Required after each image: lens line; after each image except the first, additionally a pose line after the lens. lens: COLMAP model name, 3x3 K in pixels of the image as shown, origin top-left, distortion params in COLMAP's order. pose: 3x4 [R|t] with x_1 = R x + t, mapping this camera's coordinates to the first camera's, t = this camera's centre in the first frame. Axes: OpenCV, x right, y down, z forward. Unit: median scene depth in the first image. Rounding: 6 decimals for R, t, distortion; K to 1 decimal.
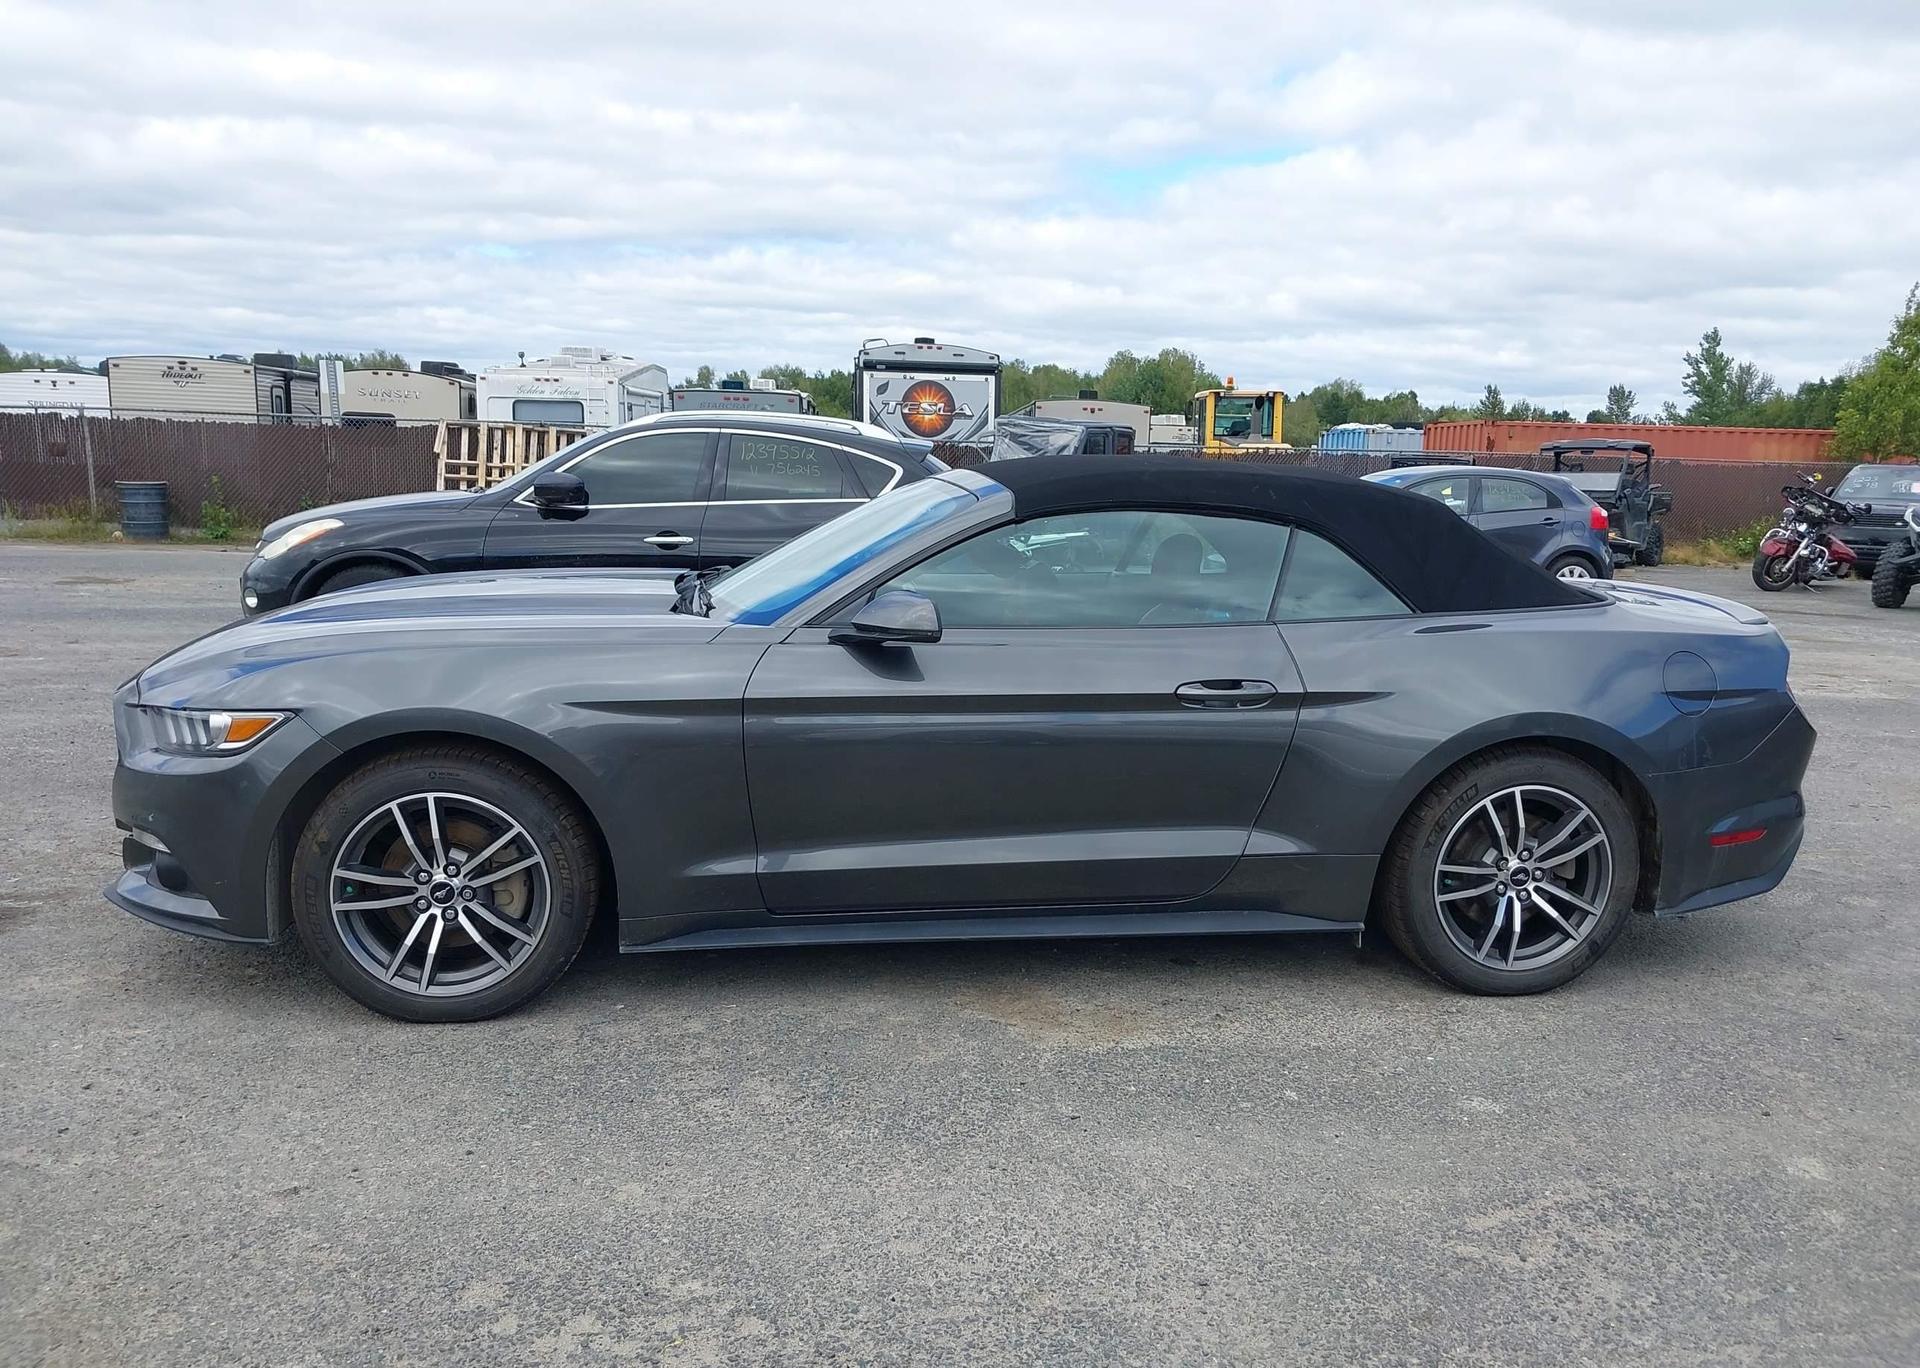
lens RADIAL K [[1520.6, 0, 982.4], [0, 1520.6, 682.2], [0, 0, 1]] dist [0.047176, -0.077324]
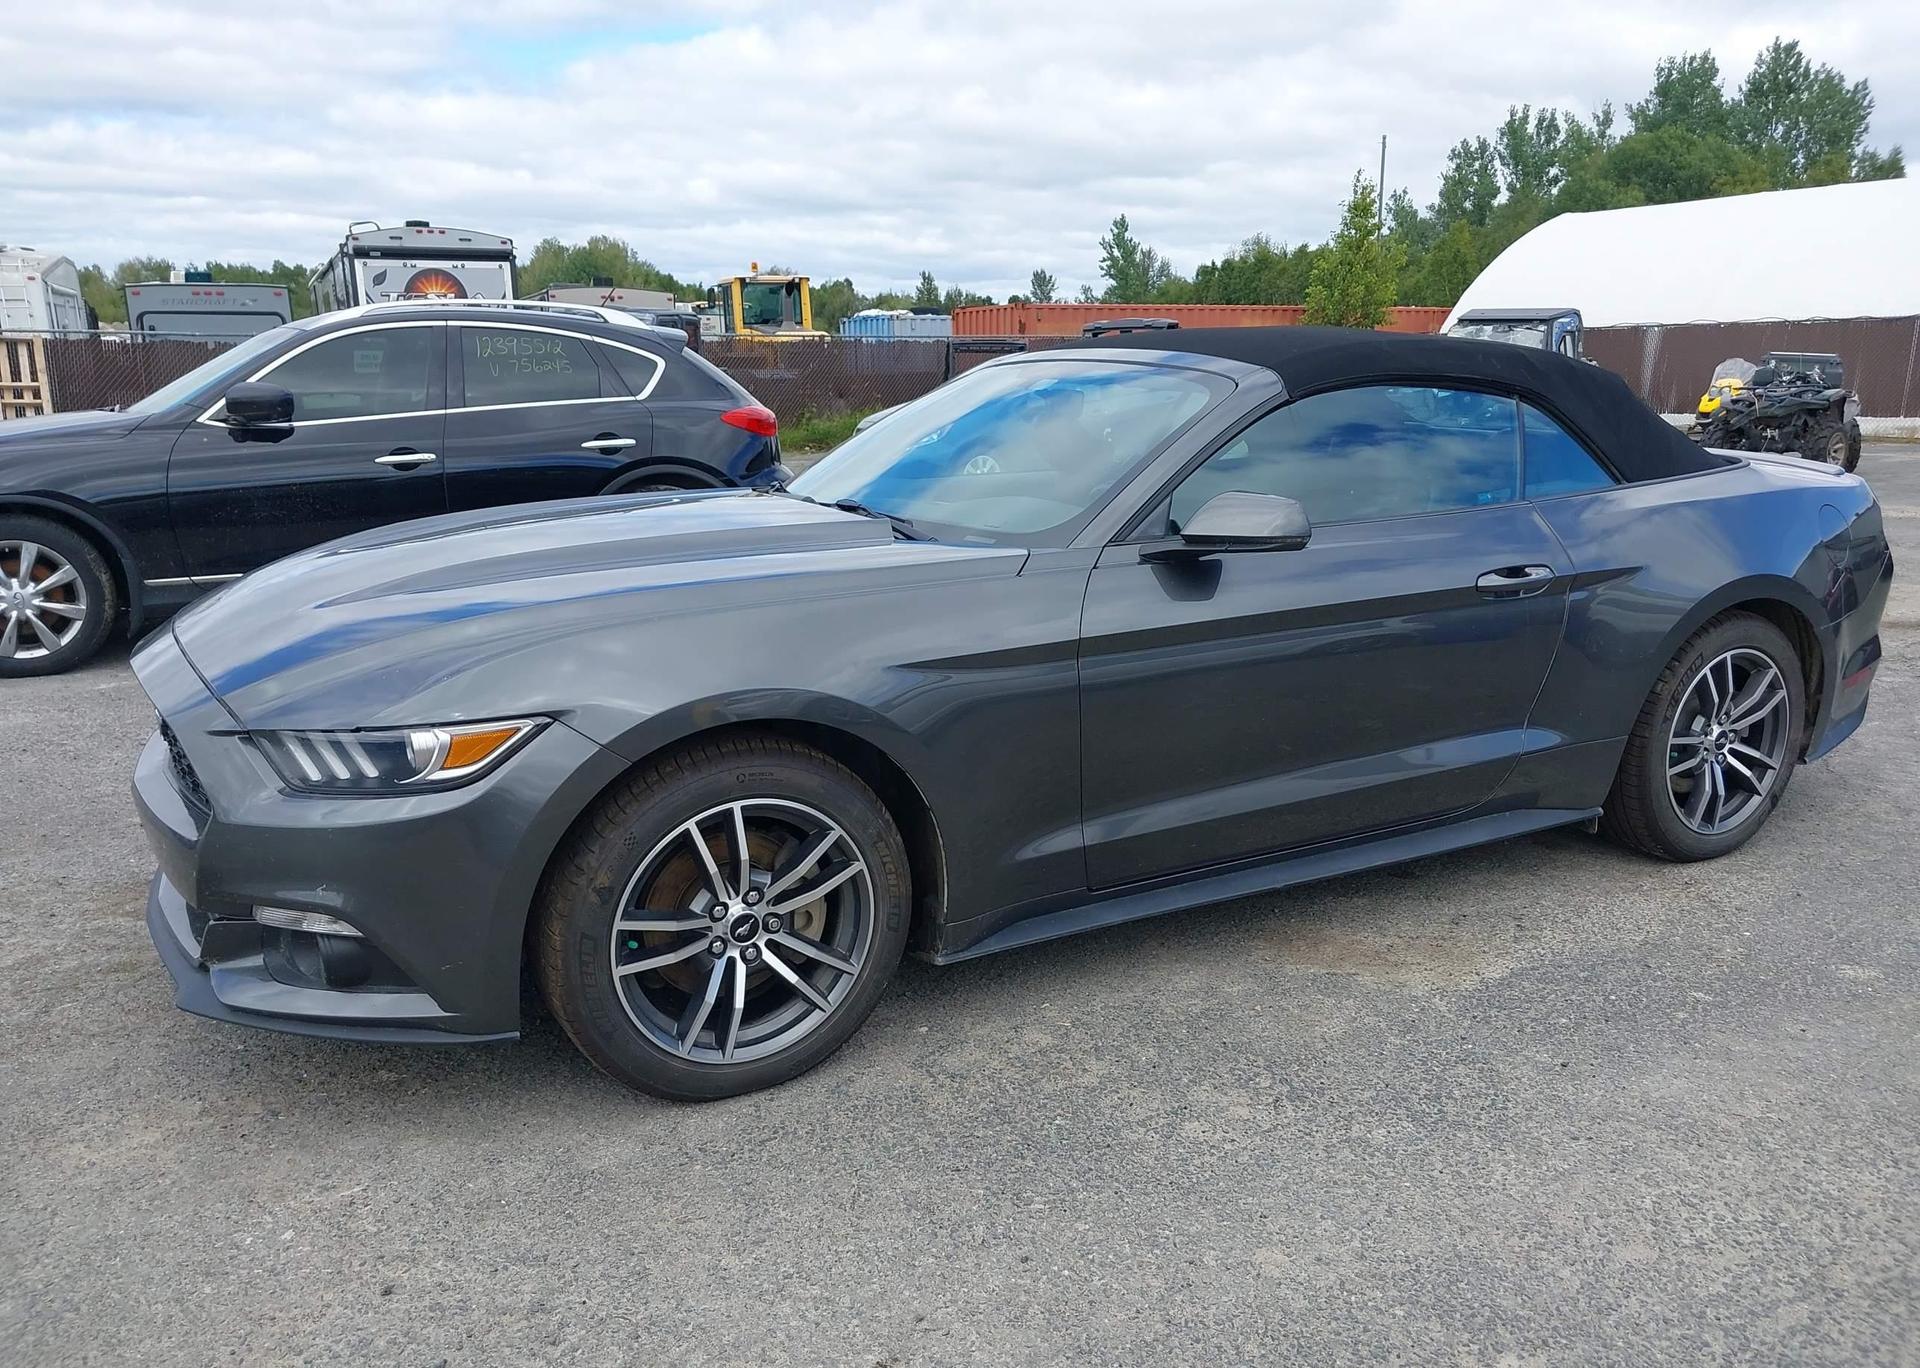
lens RADIAL K [[1521.9, 0, 985.4], [0, 1521.9, 688.6], [0, 0, 1]] dist [0.030301, -0.046685]
pose [[0.933730, -0.107365, 0.341498, -0.065915], [0.082244, 0.992785, 0.087252, -0.005116], [-0.348402, -0.053383, 0.935824, 0.034129]]
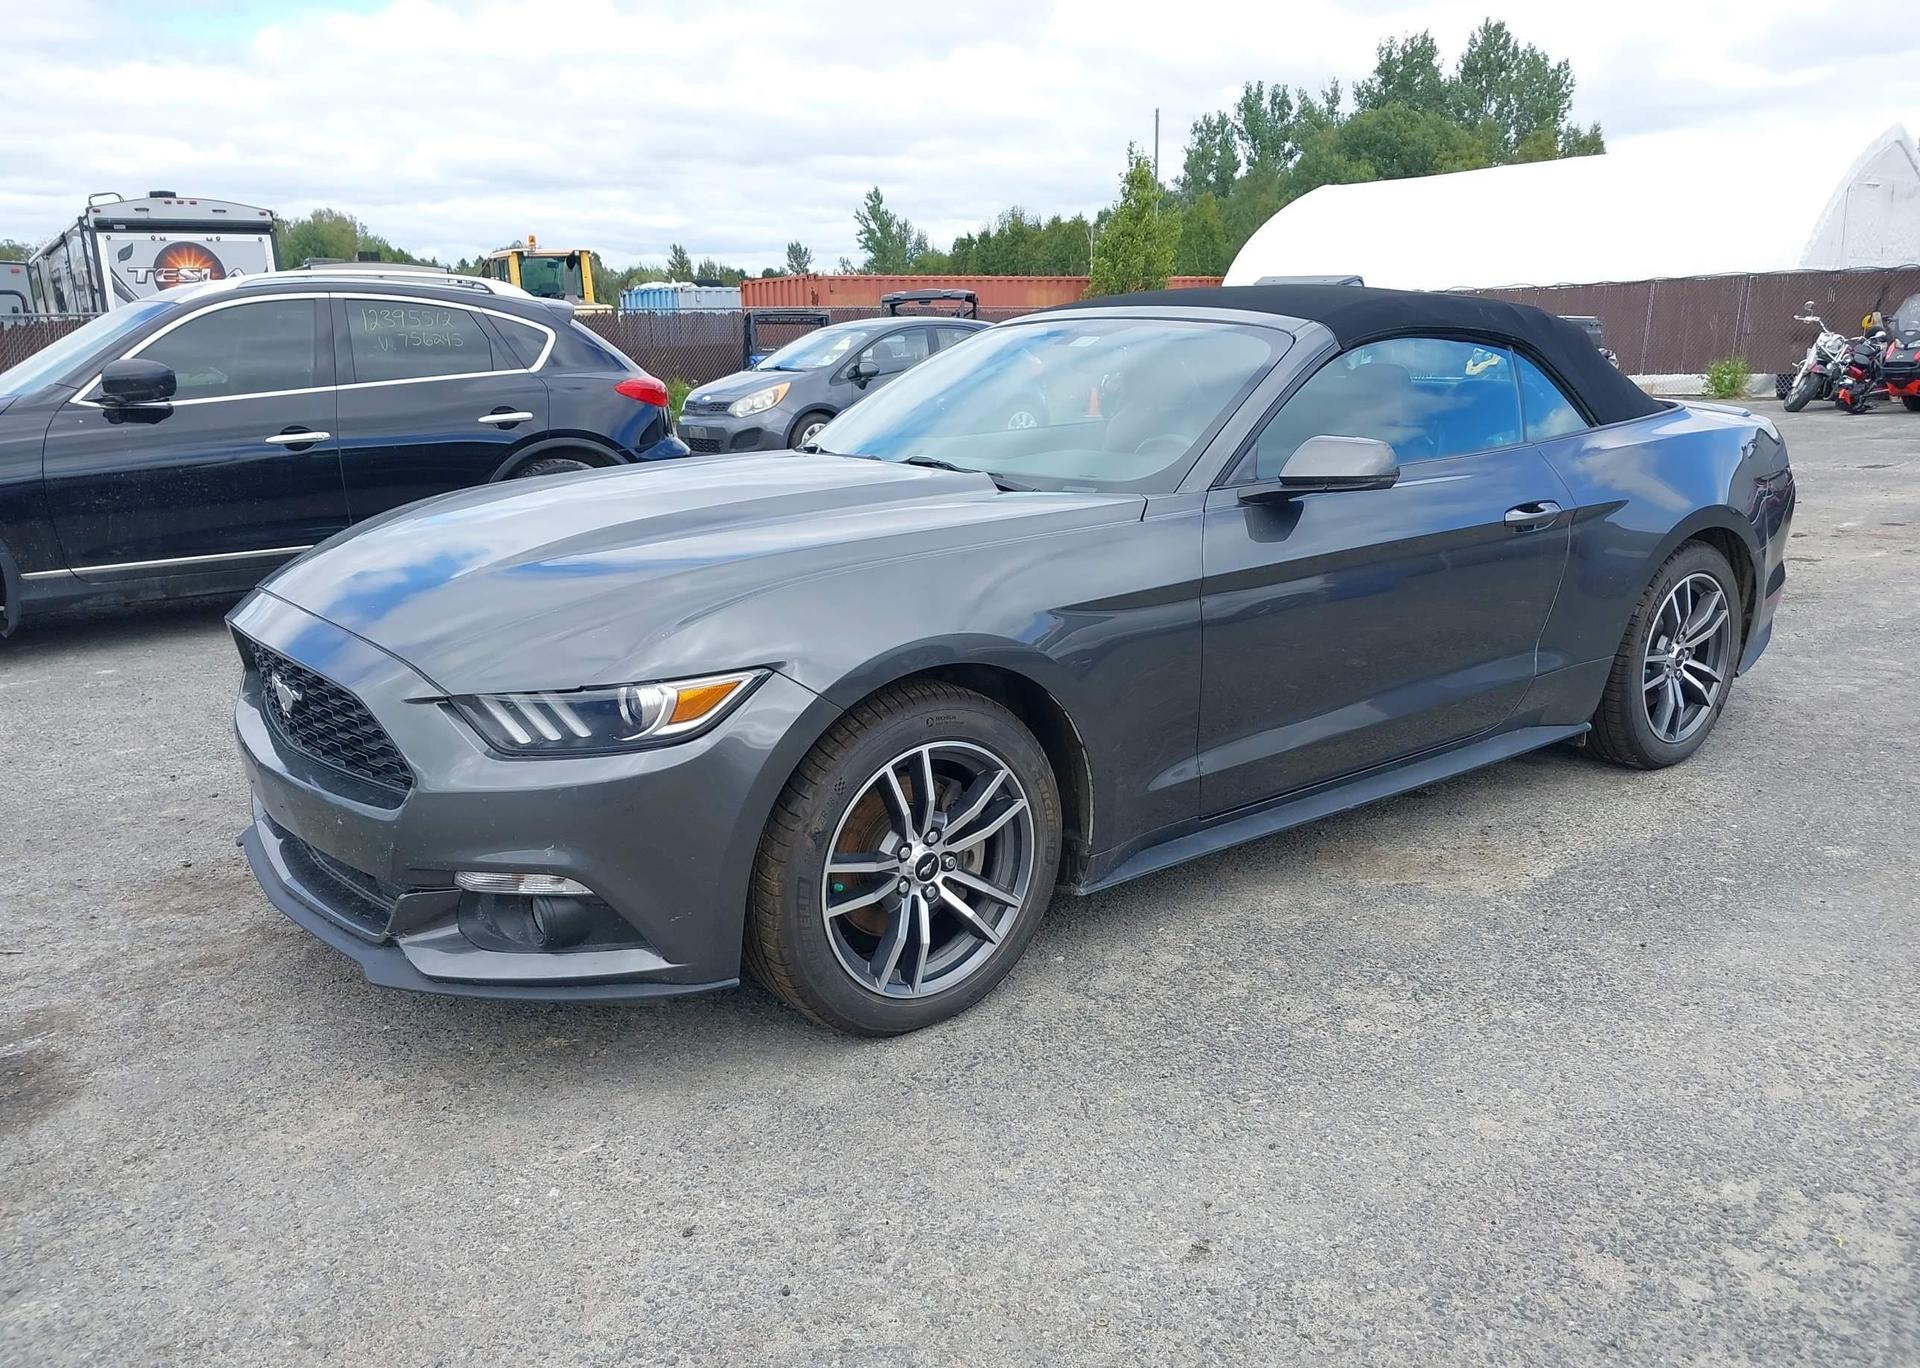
lens RADIAL K [[1520.6, 0, 982.4], [0, 1520.6, 682.2], [0, 0, 1]] dist [0.047176, -0.077324]
pose [[0.866410, -0.154377, 0.474870, -0.093101], [0.113250, 0.986978, 0.114233, -0.005940], [-0.486321, -0.045194, 0.872611, 0.040967]]
